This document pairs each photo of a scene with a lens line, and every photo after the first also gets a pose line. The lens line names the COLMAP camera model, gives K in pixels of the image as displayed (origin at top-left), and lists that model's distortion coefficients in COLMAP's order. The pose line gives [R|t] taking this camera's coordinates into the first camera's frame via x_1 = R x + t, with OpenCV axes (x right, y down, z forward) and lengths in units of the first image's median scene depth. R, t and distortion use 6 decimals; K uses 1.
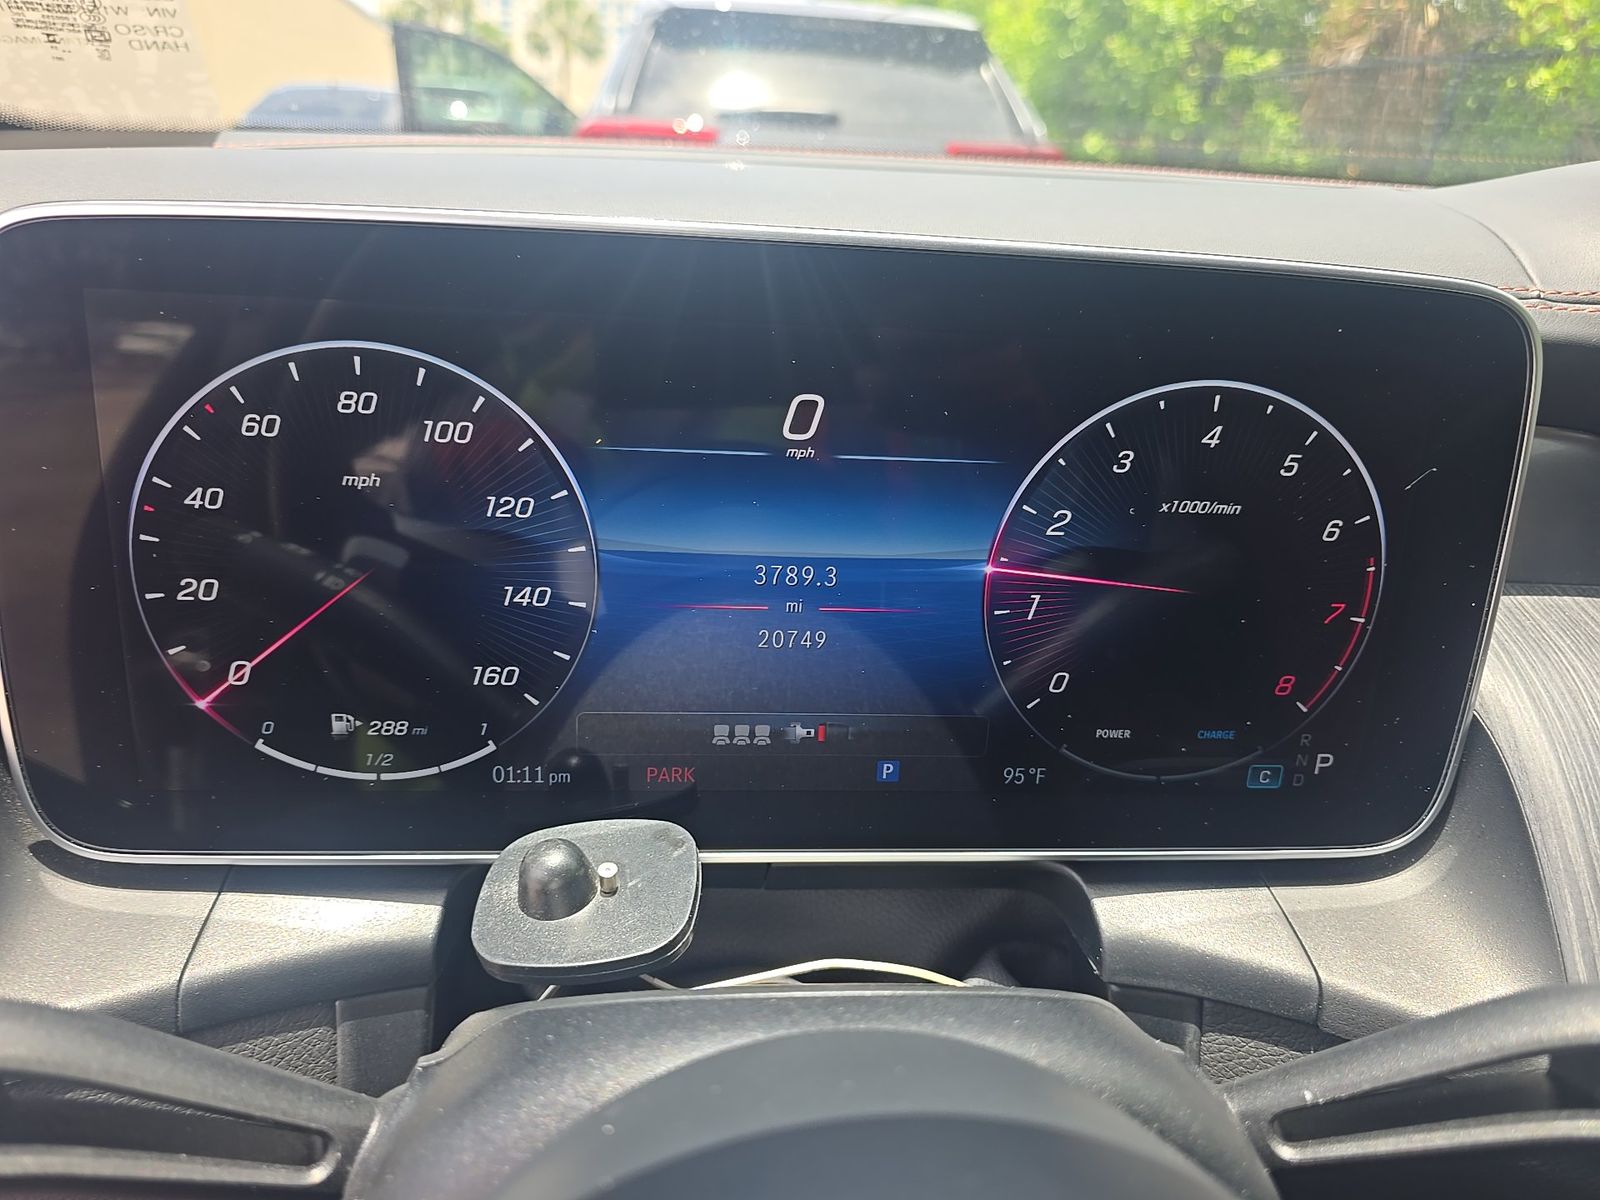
lens RADIAL K [[1181.2, 0, 800.0], [0, 1181.2, 600.0], [0, 0, 1]] dist [-0.008715, -0.002394]
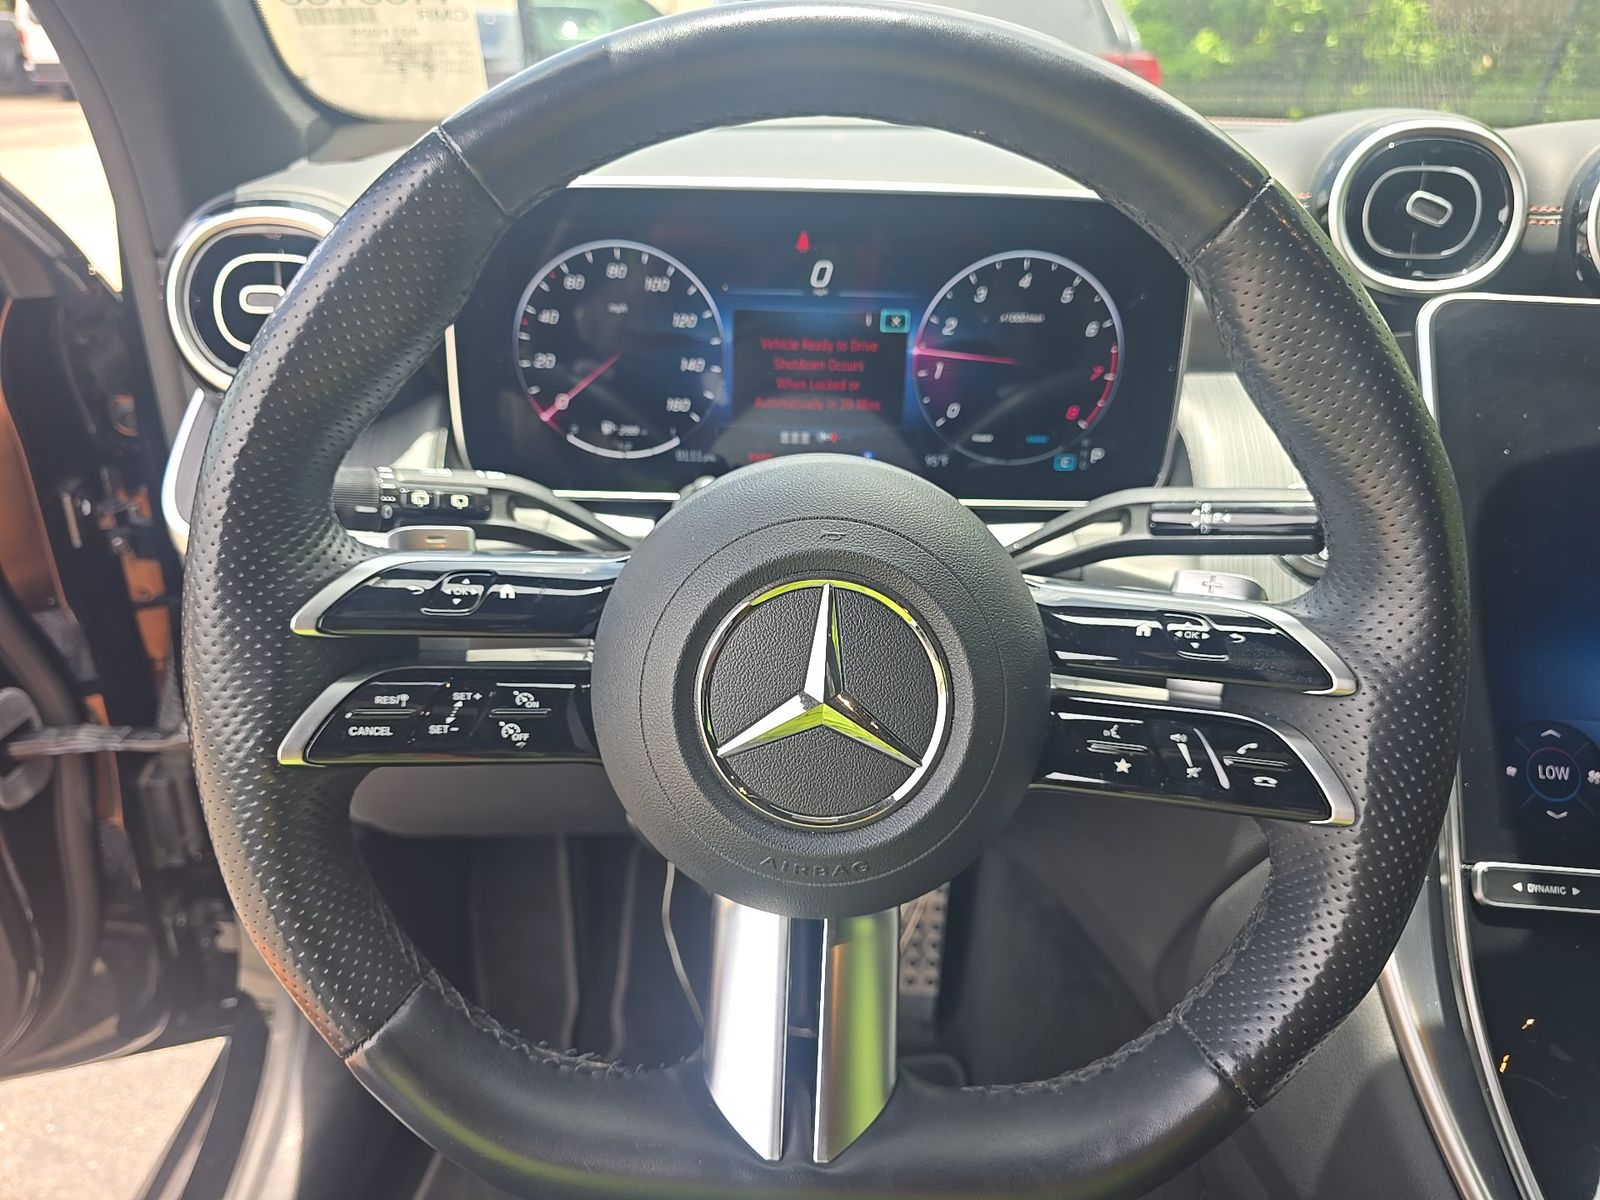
lens RADIAL K [[1067.8, 0, 800.0], [0, 1067.8, 600.0], [0, 0, 1]] dist [0.029814, -0.035995]
pose [[0.995855, 0.005190, -0.090811, 0.135094], [0.003308, 0.995644, 0.093173, 0.234518], [0.090899, -0.093087, 0.991500, -0.912462]]
